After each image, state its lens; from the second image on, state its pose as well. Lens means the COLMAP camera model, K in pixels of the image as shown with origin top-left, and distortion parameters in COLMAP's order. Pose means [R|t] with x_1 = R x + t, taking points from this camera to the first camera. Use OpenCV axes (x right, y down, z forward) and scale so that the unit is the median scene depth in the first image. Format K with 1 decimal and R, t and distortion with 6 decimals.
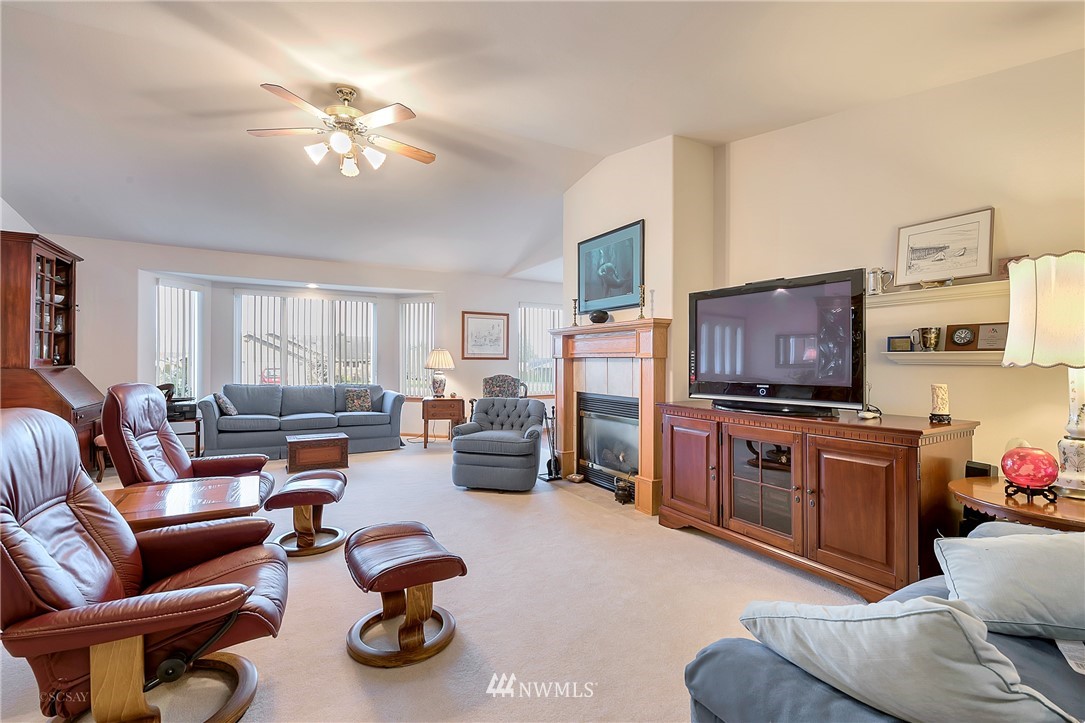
lens RADIAL K [[489.5, 0, 542.5], [0, 489.5, 361.5], [0, 0, 1]] dist [0.000016, -0.000023]
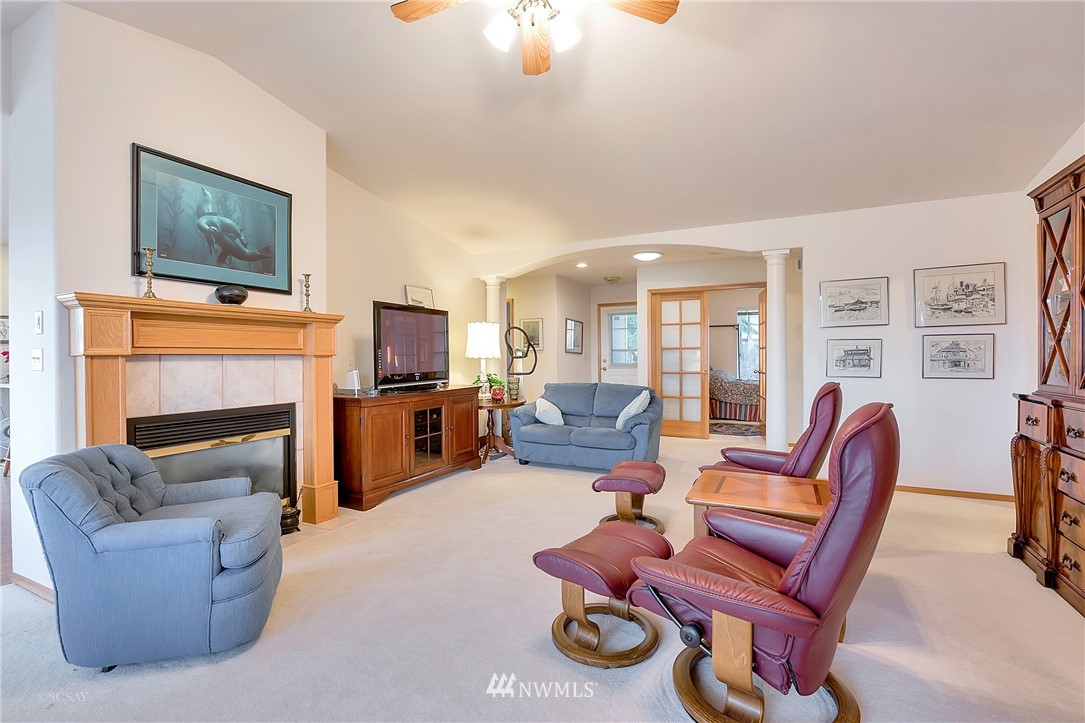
lens RADIAL K [[489.5, 0, 542.5], [0, 489.5, 361.5], [0, 0, 1]] dist [0.000016, -0.000023]
pose [[-0.555801, -0.008974, 0.831267, -0.752528], [0.003745, 0.999905, 0.013298, -0.006424], [-0.831307, 0.010504, -0.555714, 1.106017]]
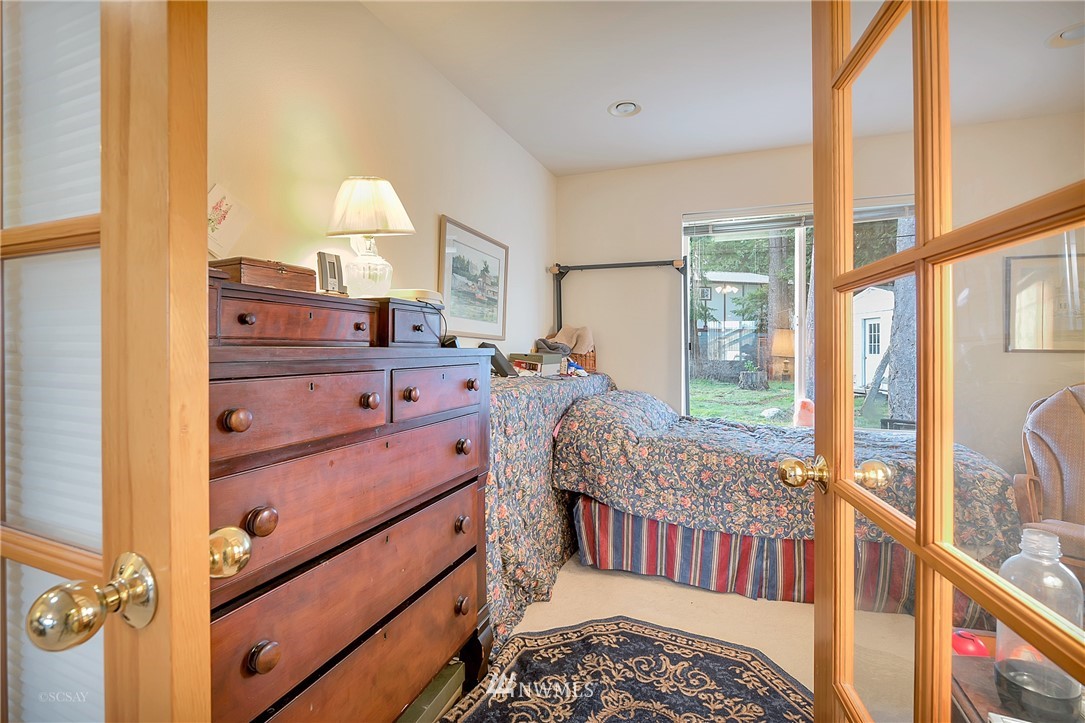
lens RADIAL K [[489.5, 0, 542.5], [0, 489.5, 361.5], [0, 0, 1]] dist [0.000016, -0.000023]
pose [[-0.616003, 0.022288, 0.787428, -0.524164], [0.003616, 0.999669, -0.025467, 0.002481], [-0.787735, -0.012841, -0.615880, 0.763408]]
